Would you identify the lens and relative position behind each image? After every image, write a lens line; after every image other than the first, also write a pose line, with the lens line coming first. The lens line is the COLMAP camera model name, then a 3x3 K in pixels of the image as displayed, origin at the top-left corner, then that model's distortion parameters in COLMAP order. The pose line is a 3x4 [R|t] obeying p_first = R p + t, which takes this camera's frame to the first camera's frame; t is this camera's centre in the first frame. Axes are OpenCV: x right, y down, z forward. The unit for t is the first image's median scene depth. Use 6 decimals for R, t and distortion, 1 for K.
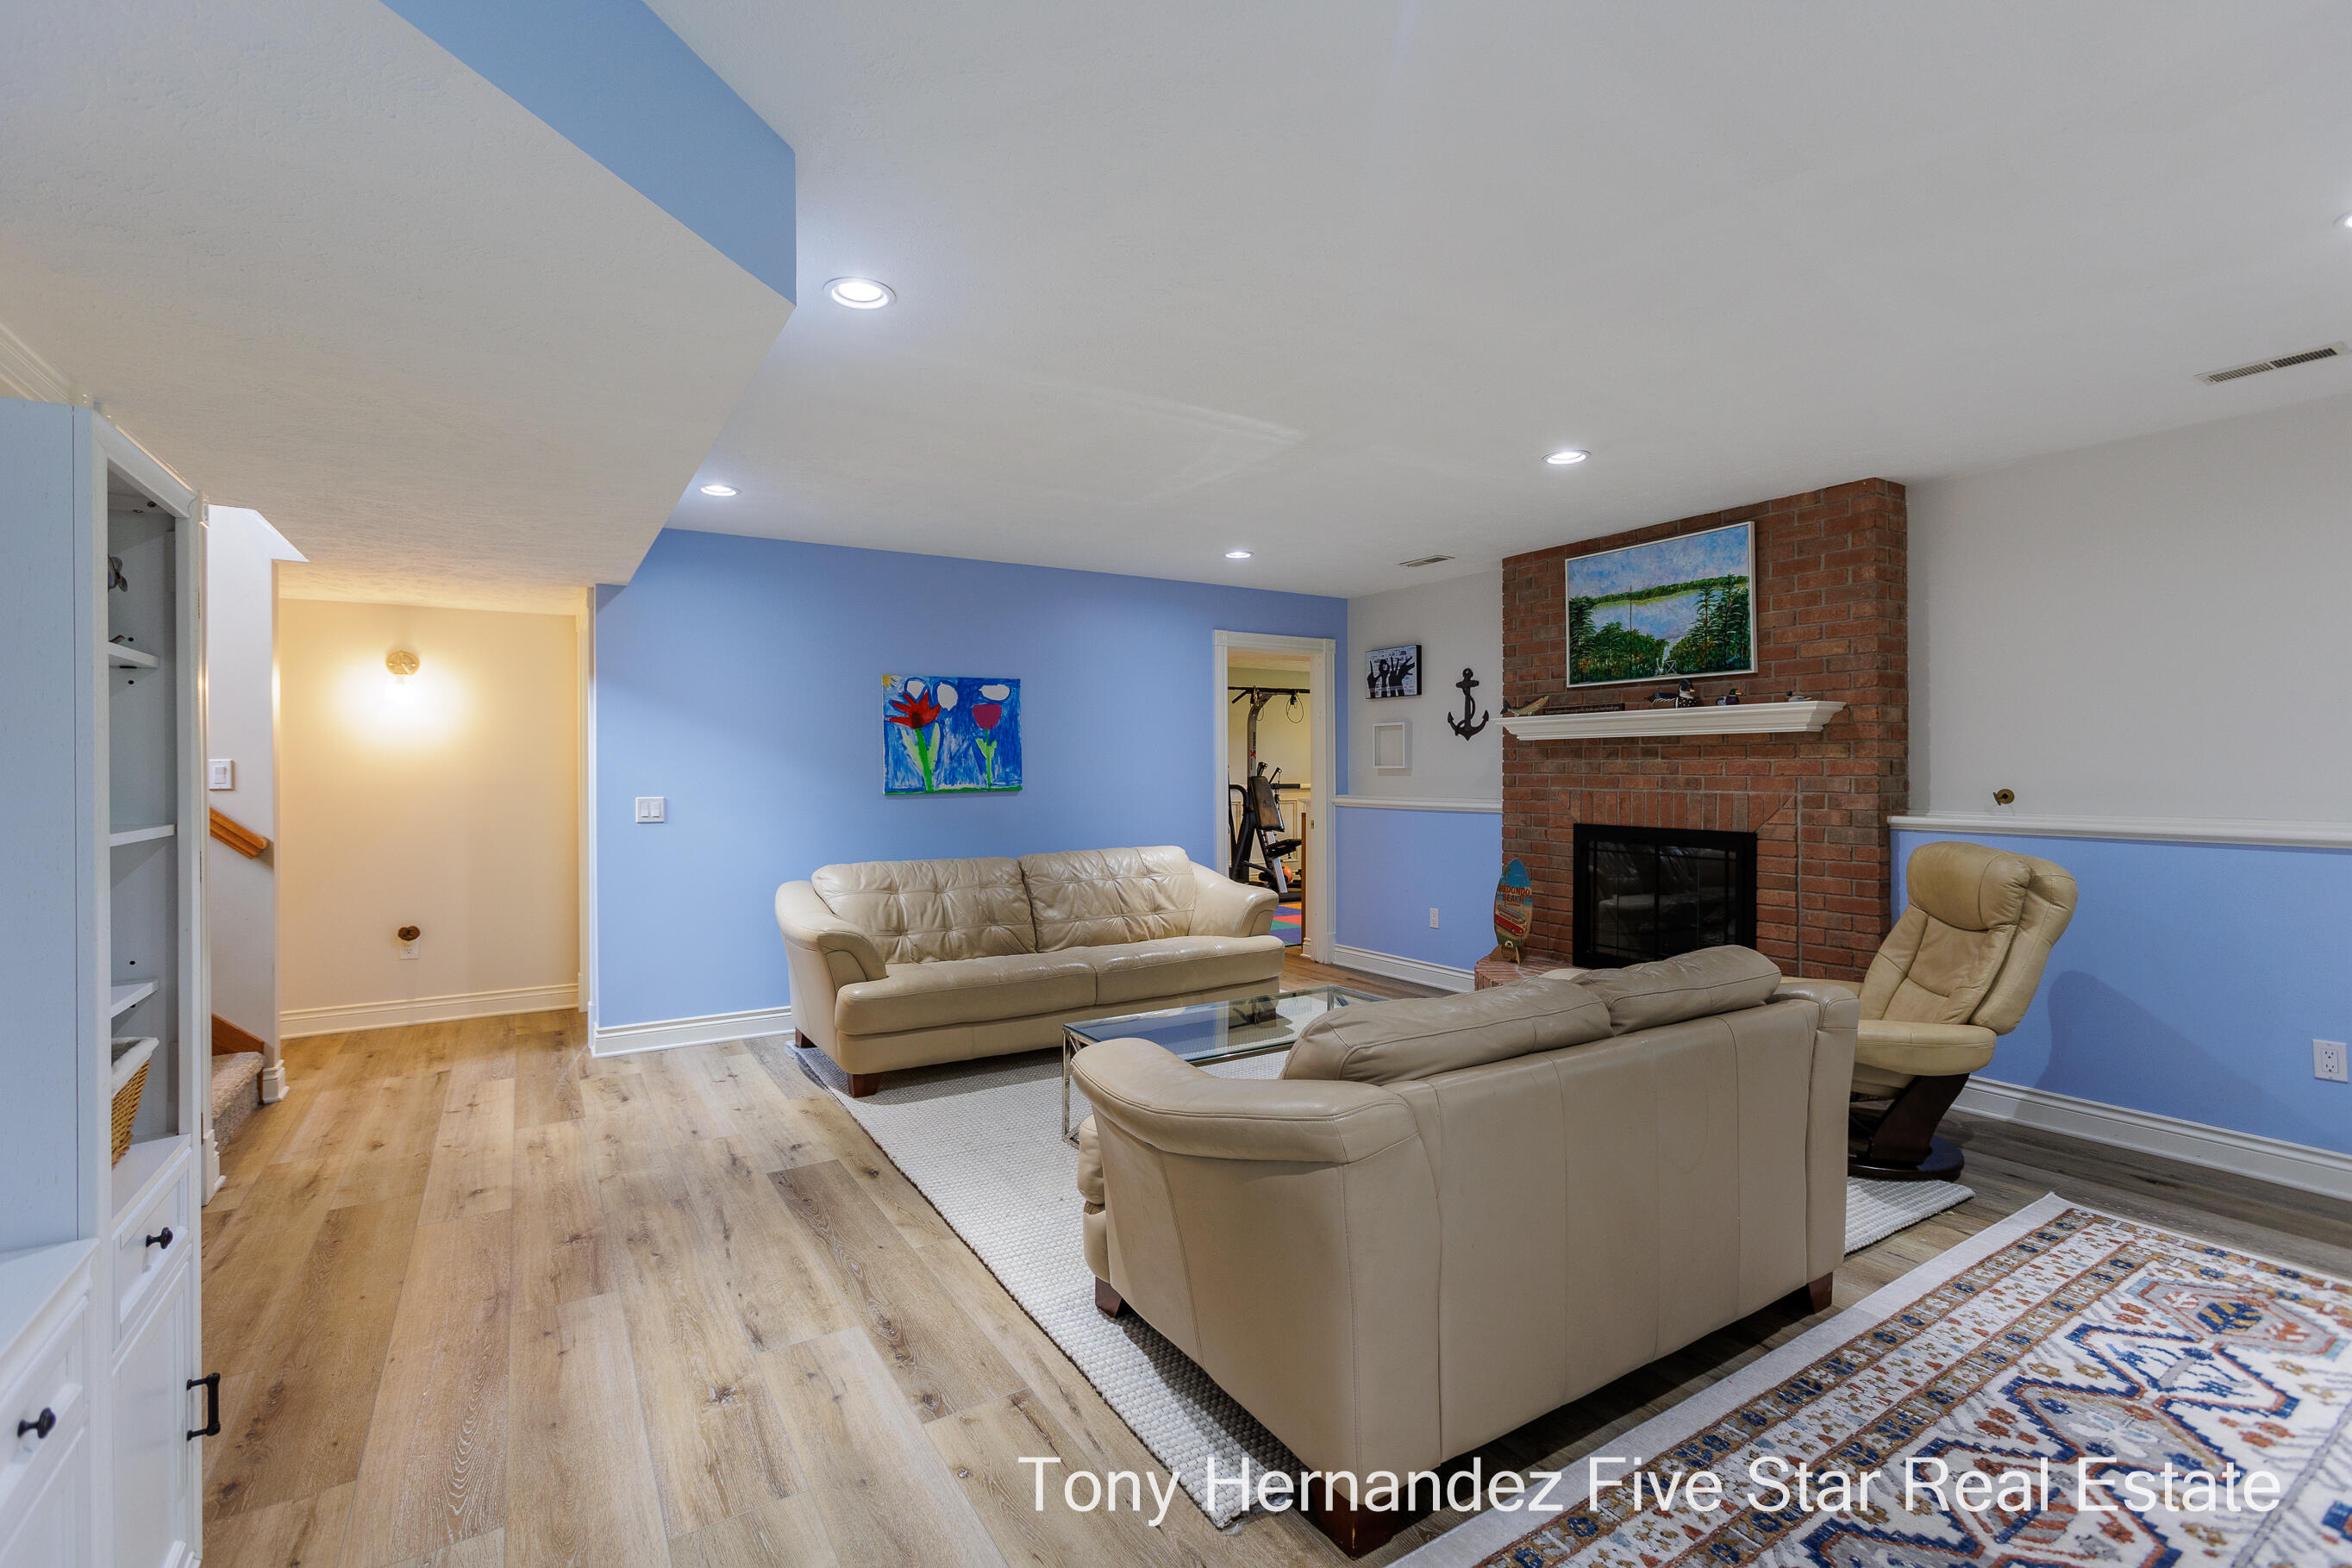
lens RADIAL K [[1048.1, 0, 1199.1], [0, 1048.1, 769.1], [0, 0, 1]] dist [-0.019759, 0.000111]
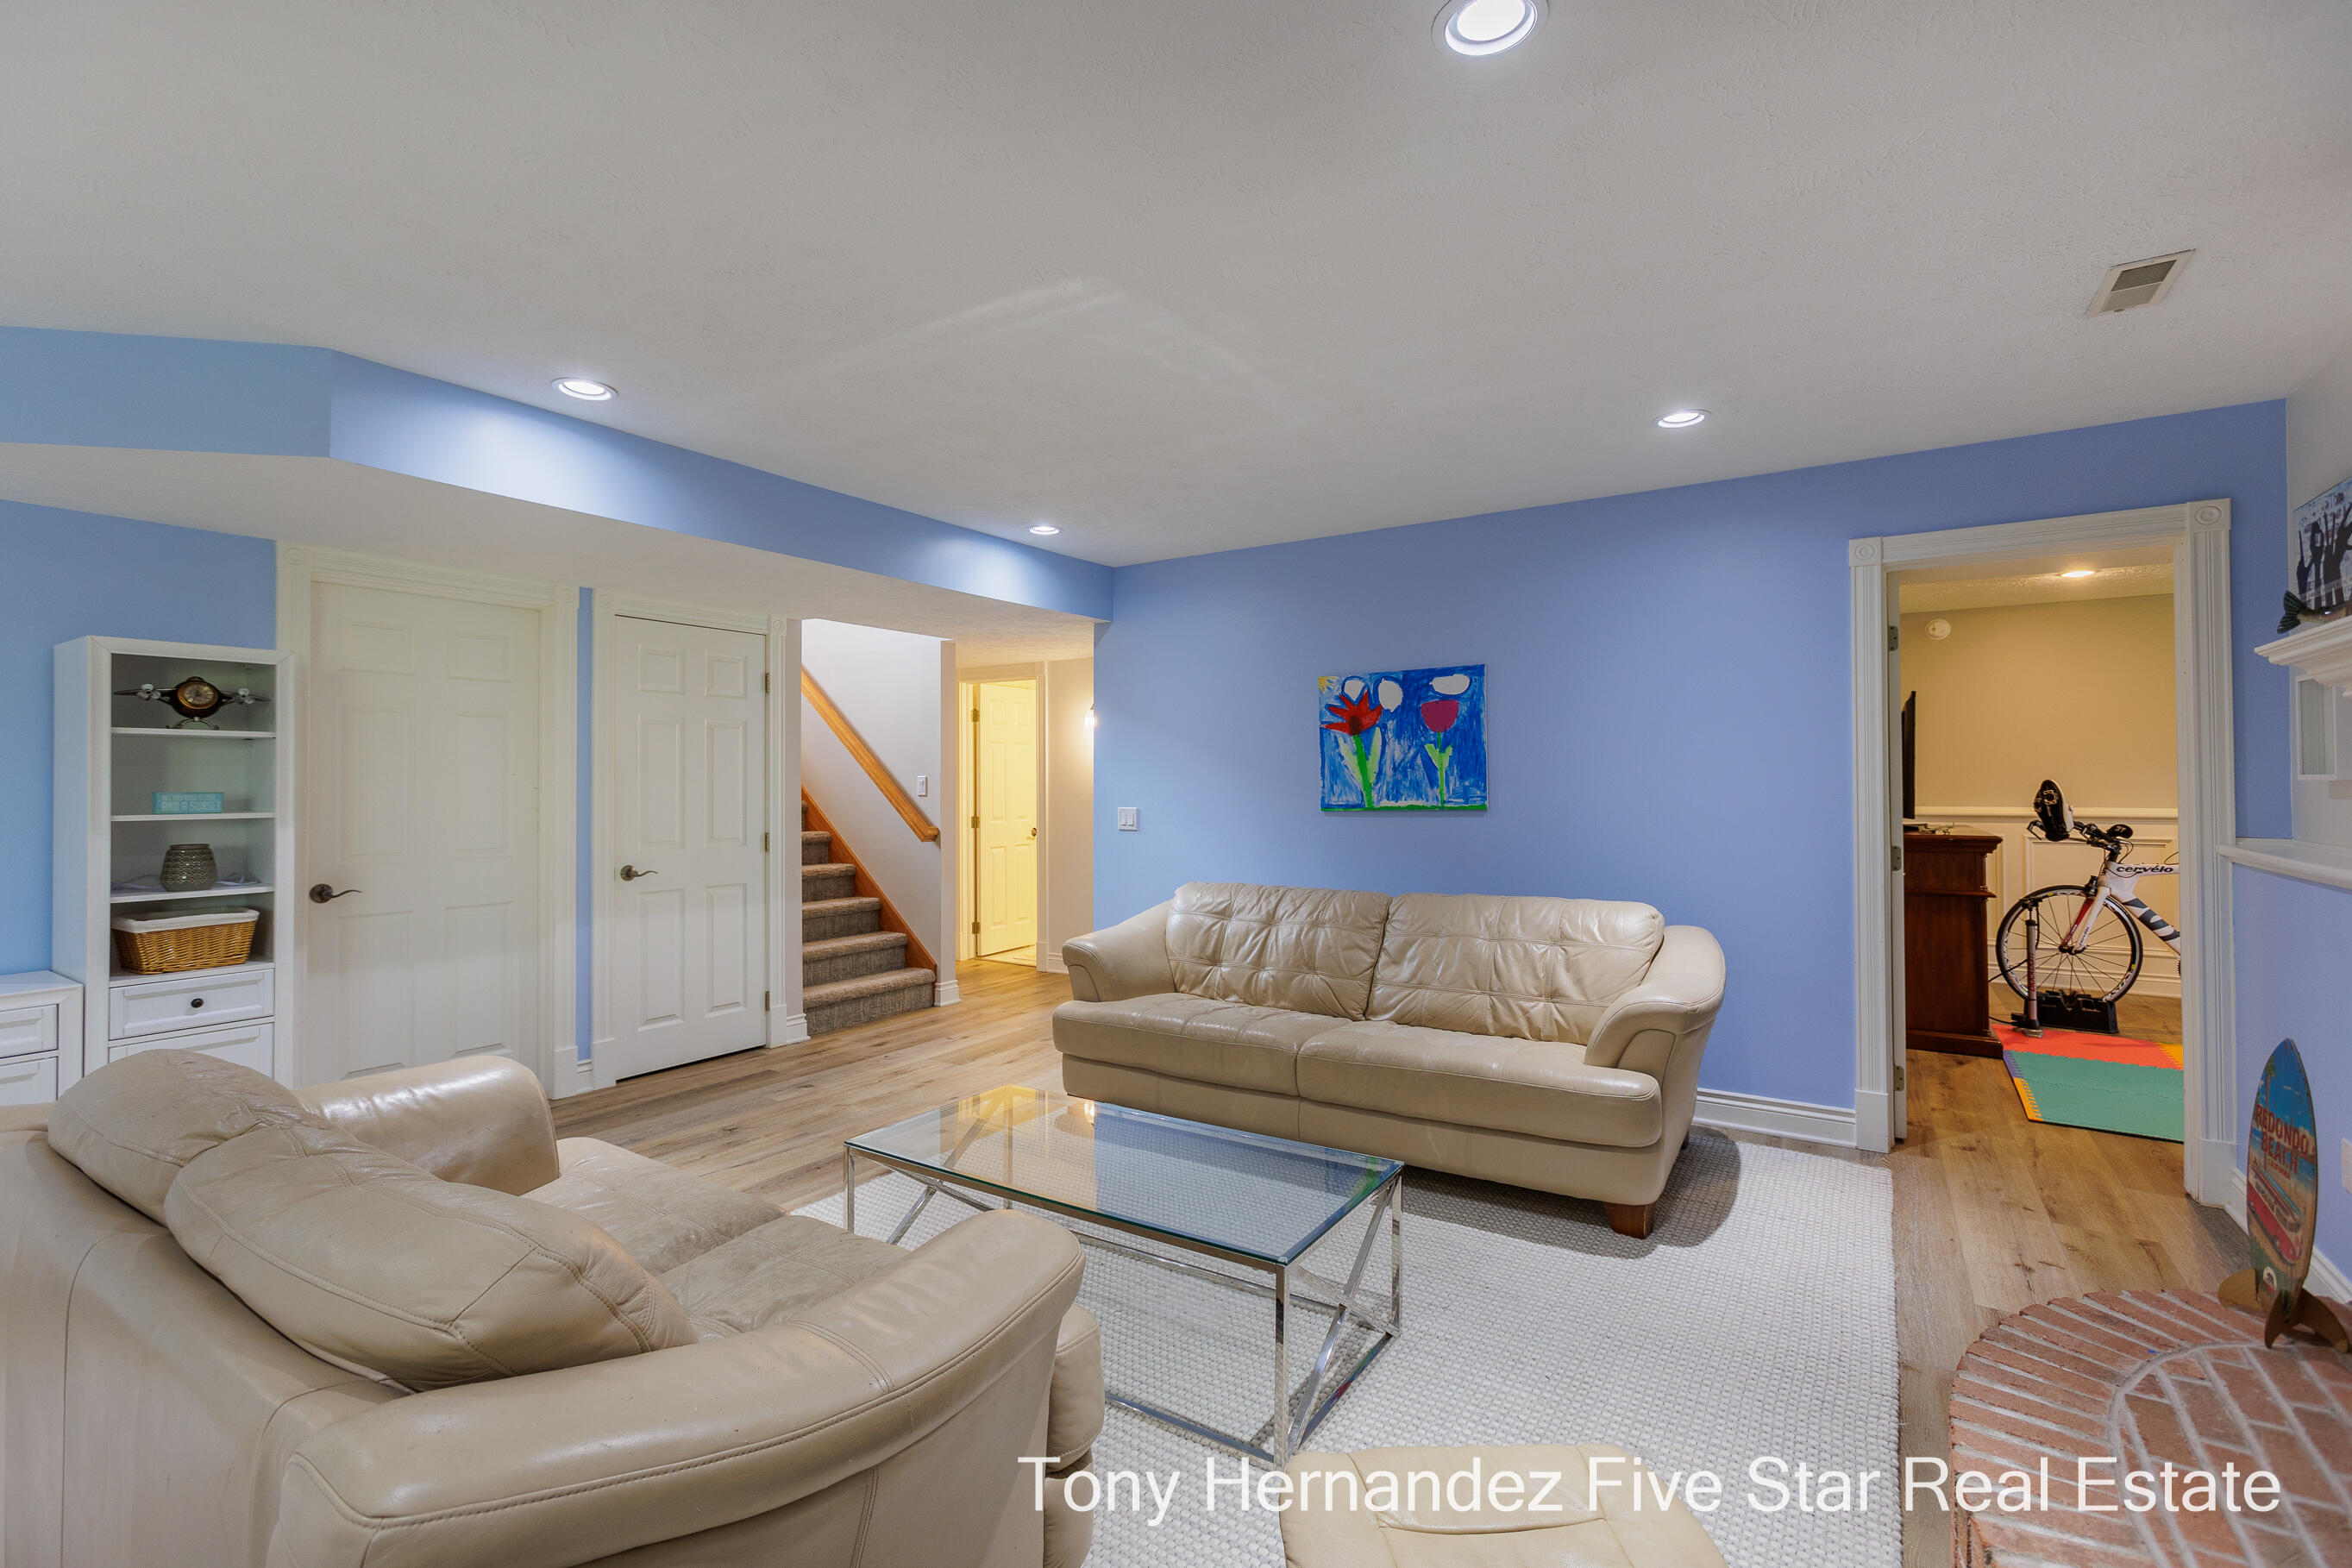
lens RADIAL K [[1070.6, 0, 1161.0], [0, 1070.6, 769.9], [0, 0, 1]] dist [-0.019864, 0.014387]
pose [[0.401821, -0.008373, -0.915680, 0.490718], [0.002025, 0.999964, -0.008255, -0.003243], [0.915716, 0.001463, 0.401823, 0.517577]]
